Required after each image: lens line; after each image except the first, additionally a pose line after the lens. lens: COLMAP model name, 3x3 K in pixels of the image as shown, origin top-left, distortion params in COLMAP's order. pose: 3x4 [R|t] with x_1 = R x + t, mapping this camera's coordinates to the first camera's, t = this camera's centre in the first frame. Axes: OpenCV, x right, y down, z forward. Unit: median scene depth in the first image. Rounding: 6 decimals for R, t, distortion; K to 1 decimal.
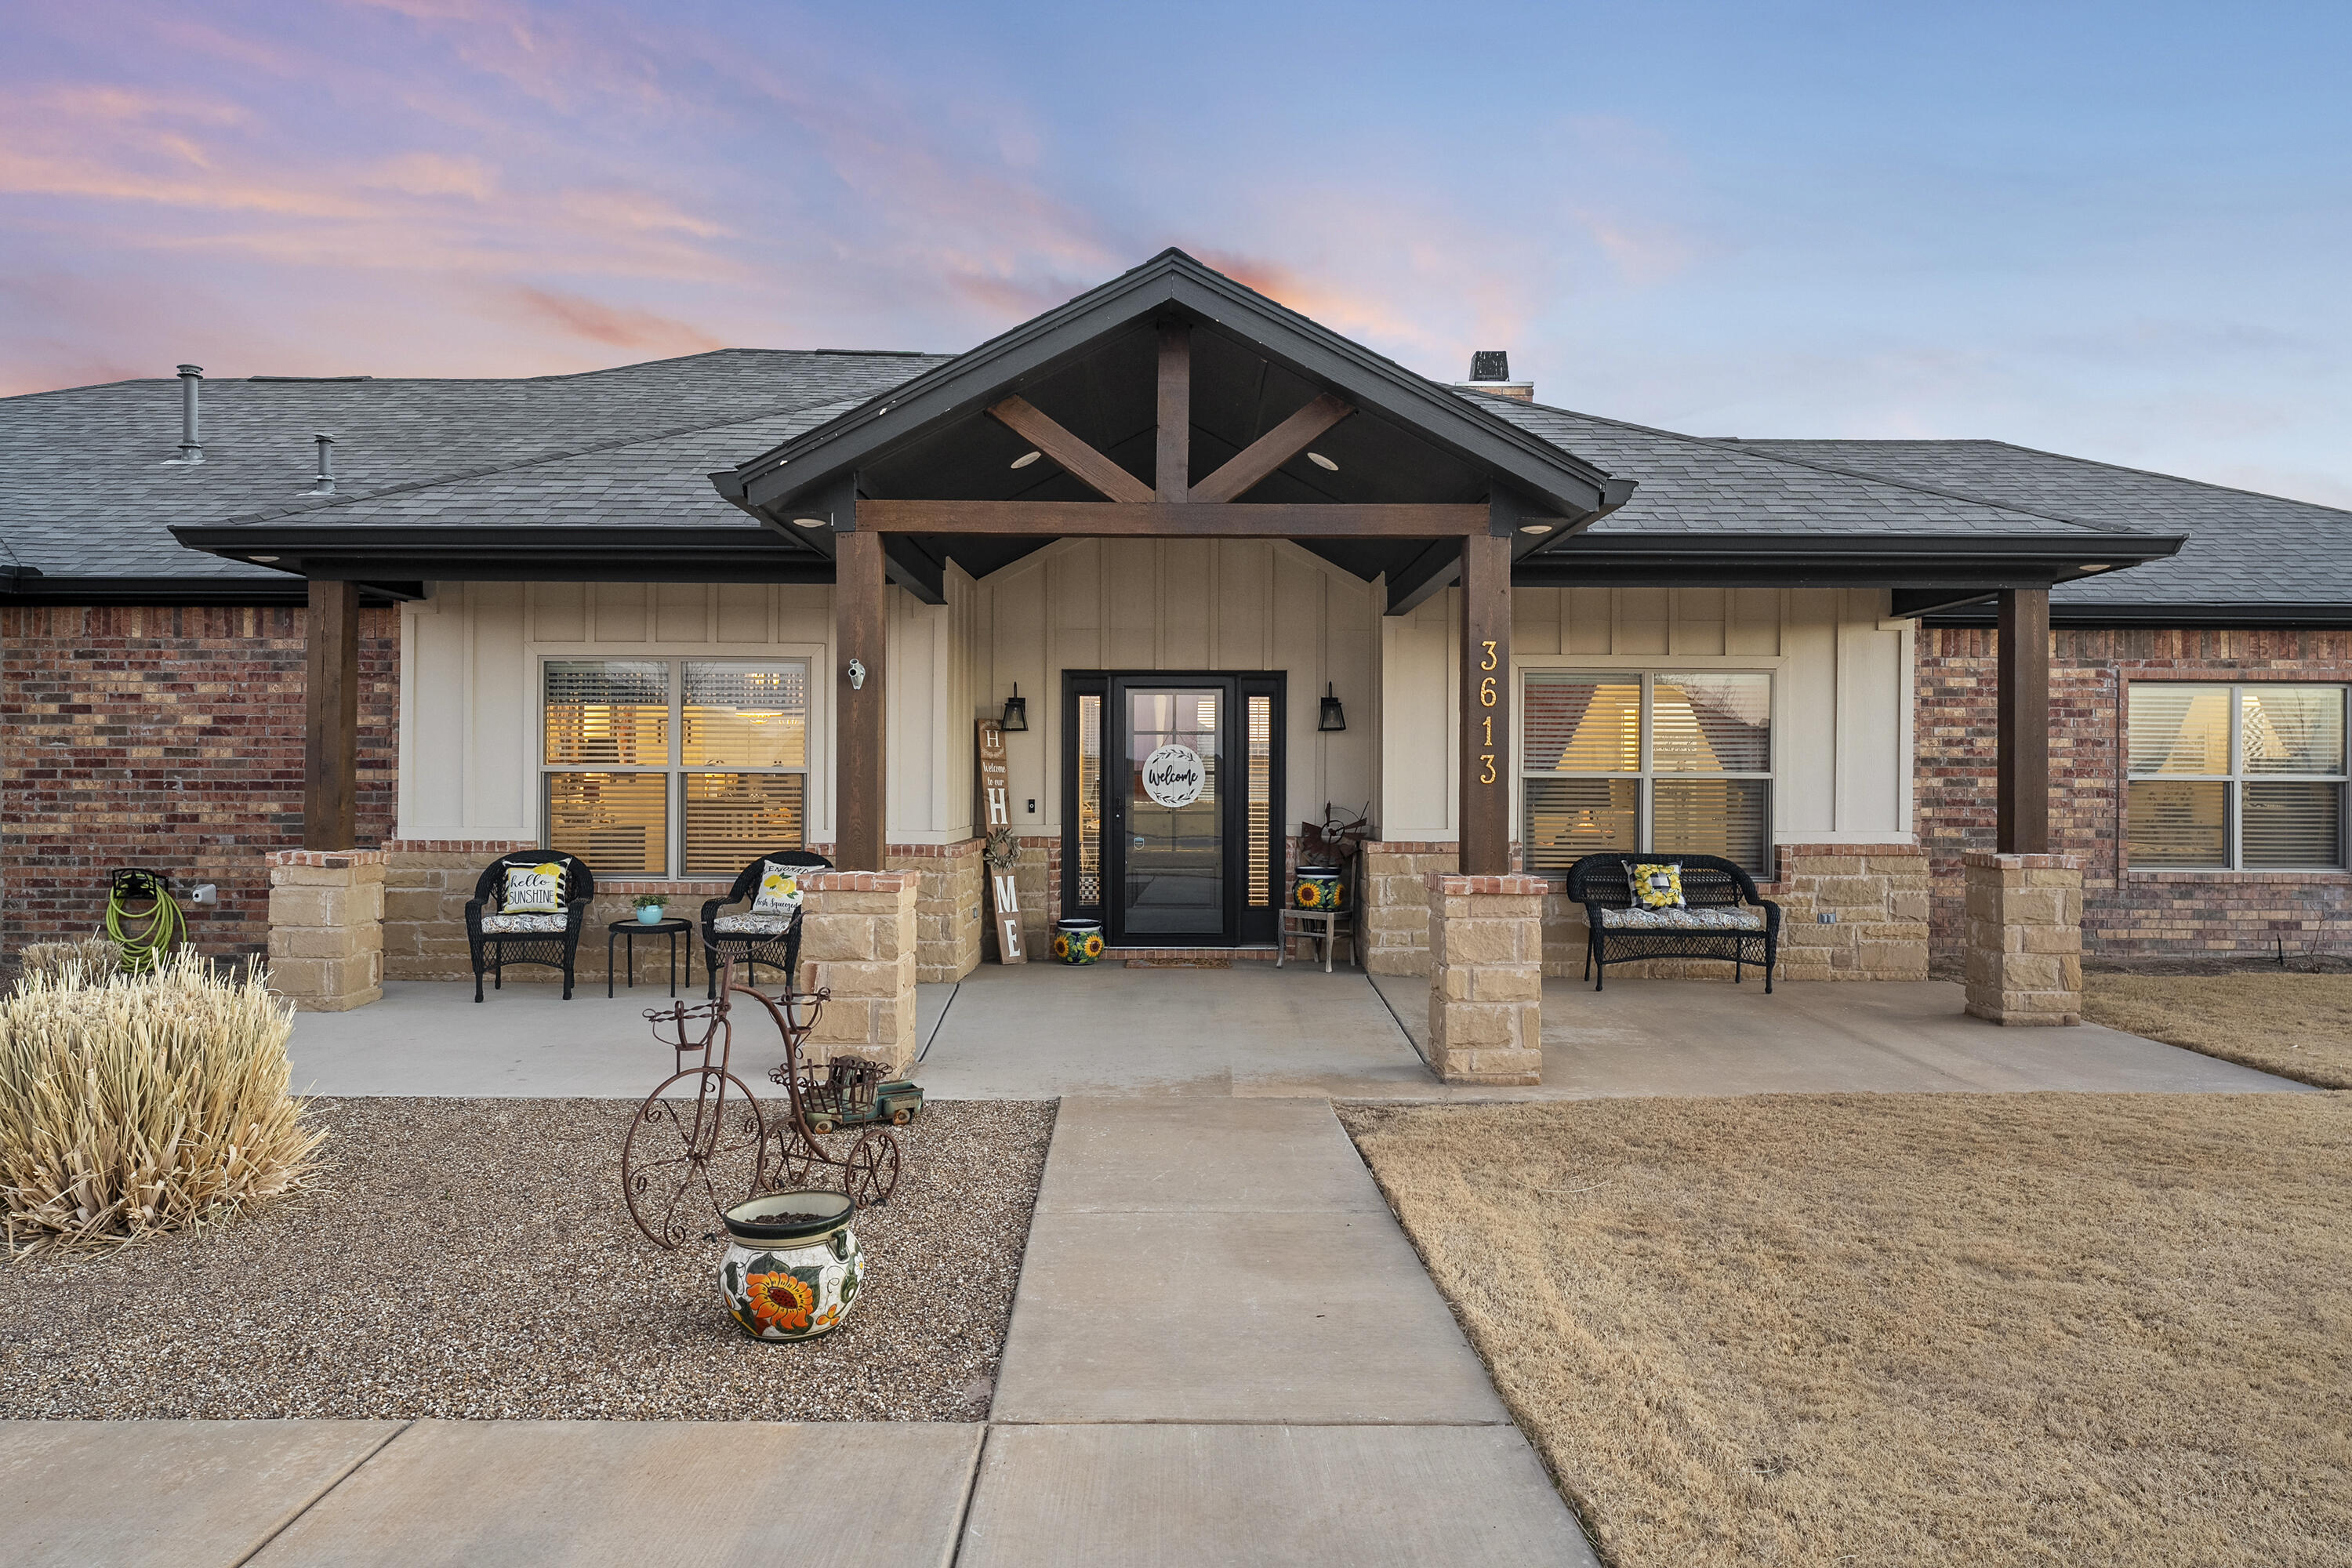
lens RADIAL K [[1537.1, 0, 1189.5], [0, 1537.1, 767.8], [0, 0, 1]] dist [-0.008331, -0.000702]
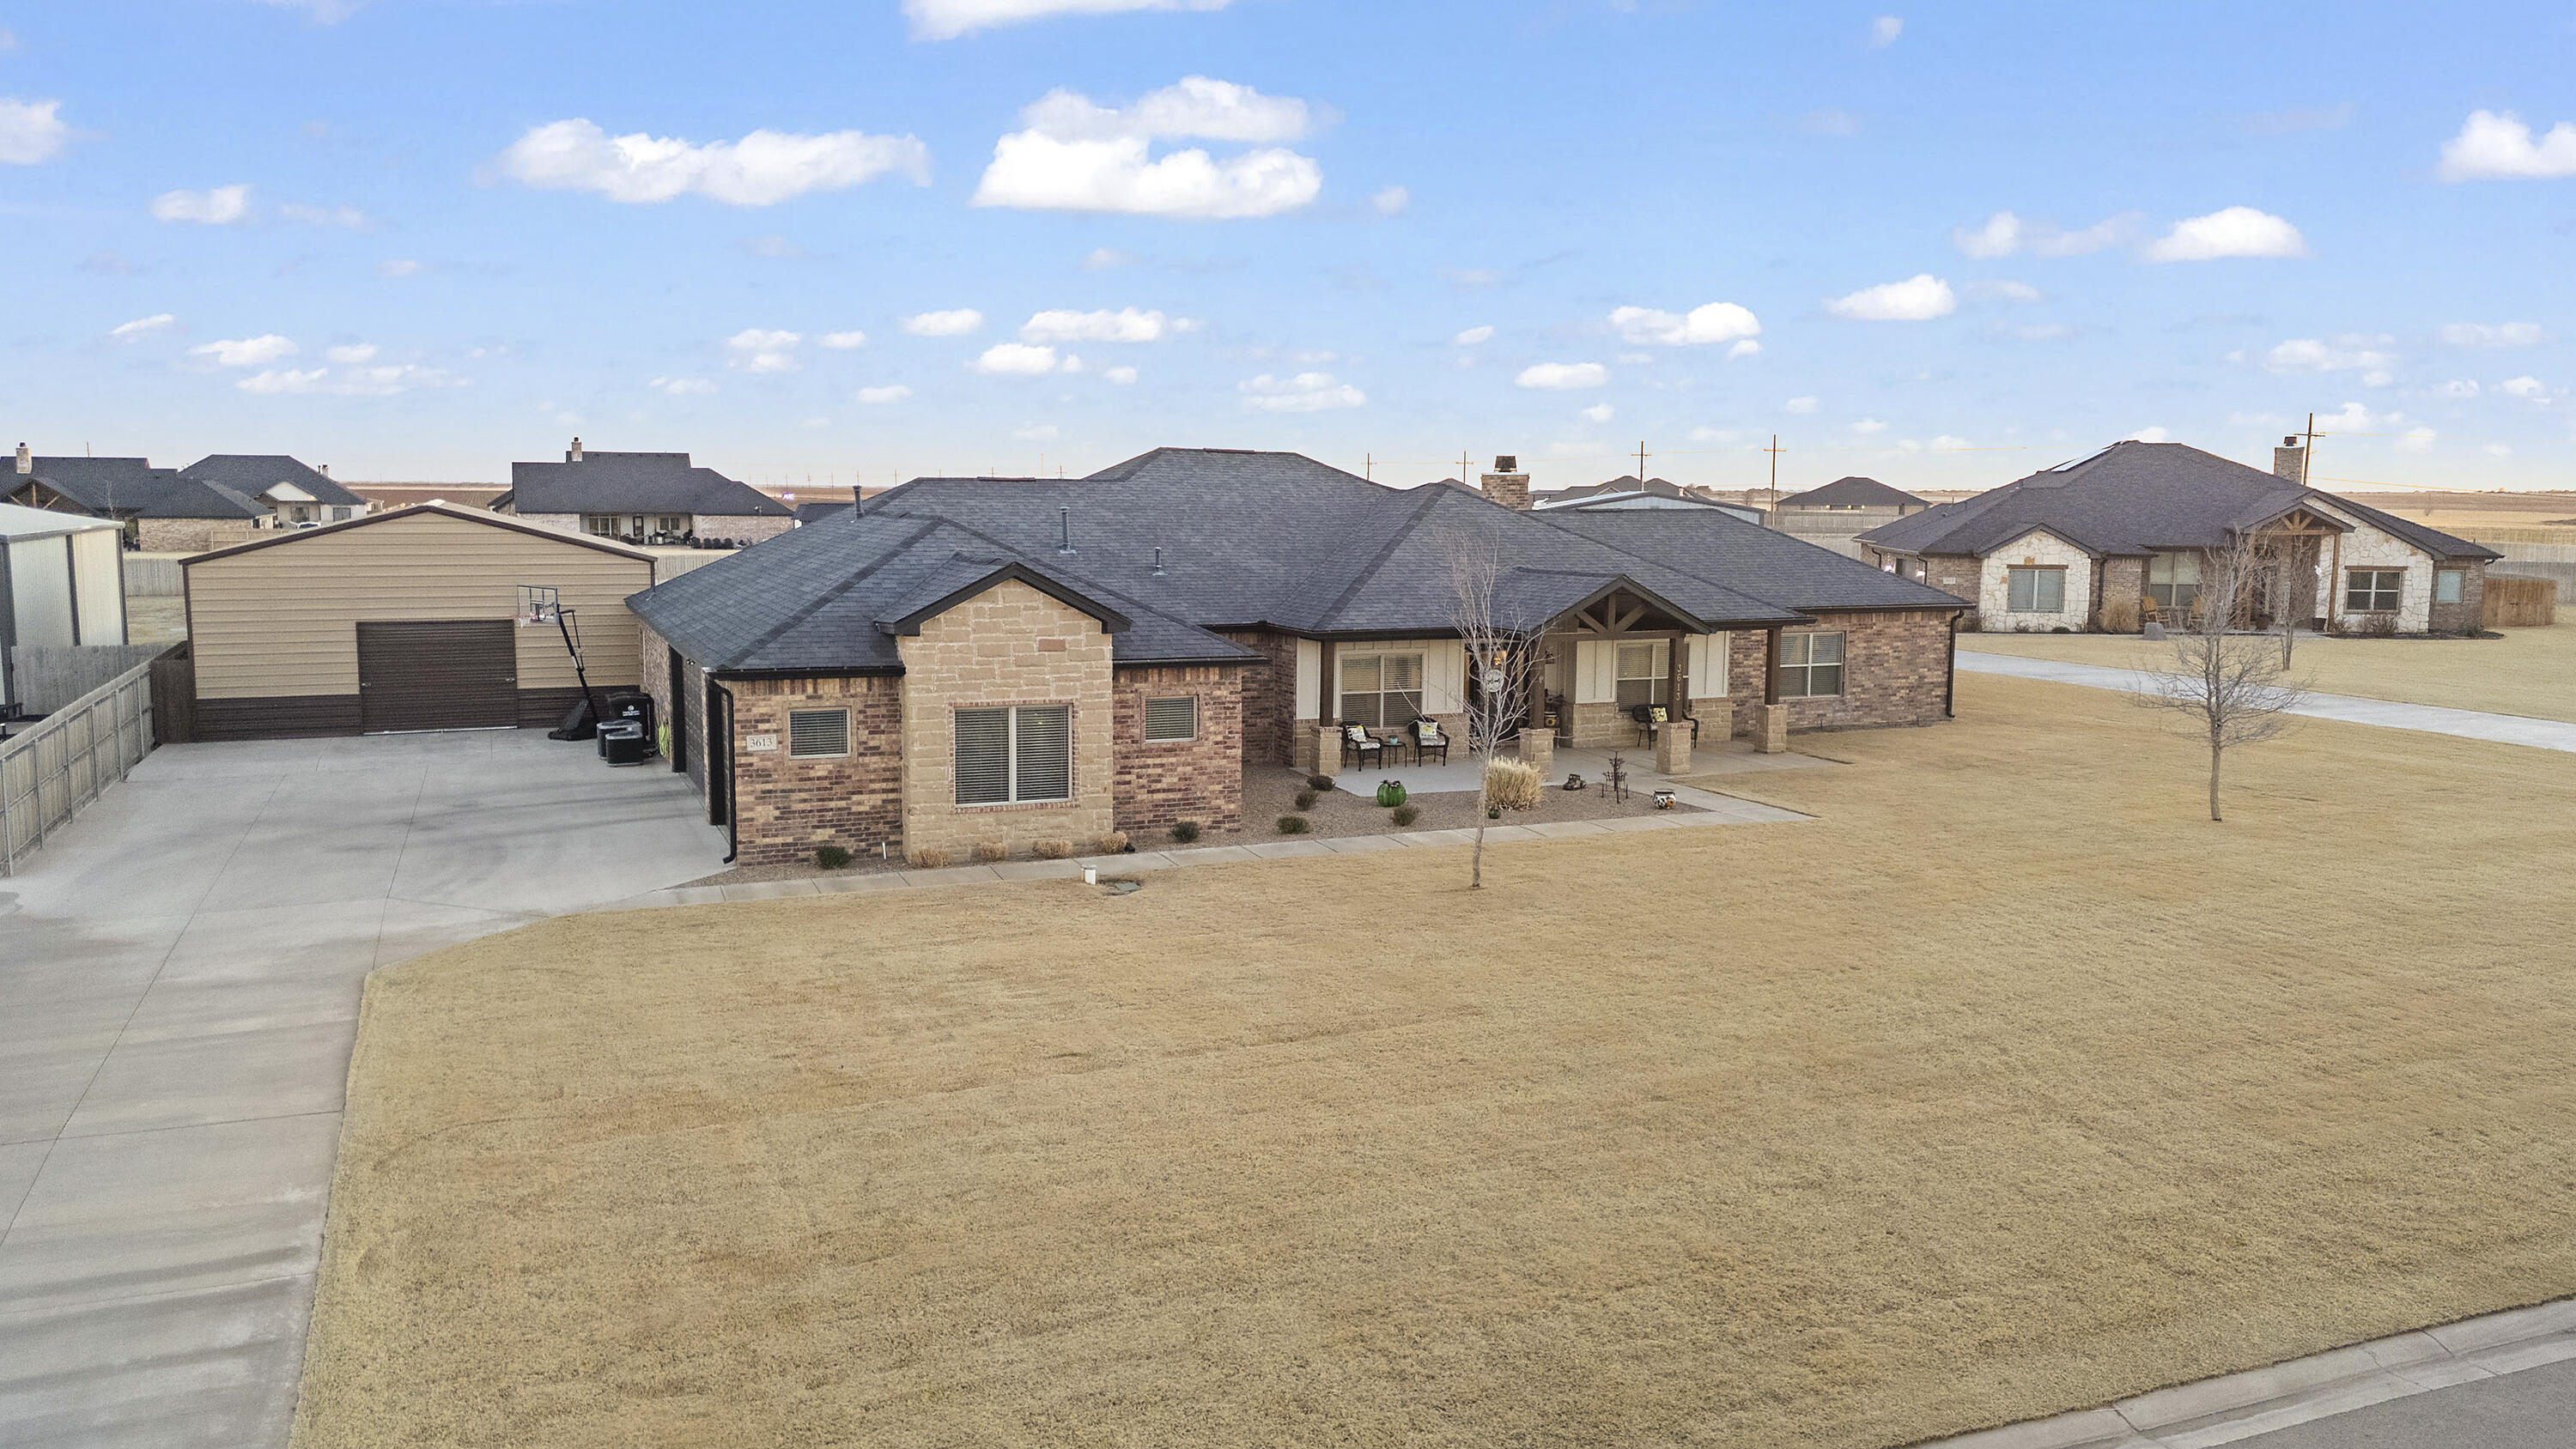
lens RADIAL K [[1905.5, 0, 1205.9], [0, 1905.5, 683.6], [0, 0, 1]] dist [0.037312, -0.040030]
pose [[0.931811, -0.038625, 0.360883, -1.868981], [0.000185, 0.994372, 0.105948, -0.380919], [-0.362944, -0.098657, 0.926574, -2.147694]]
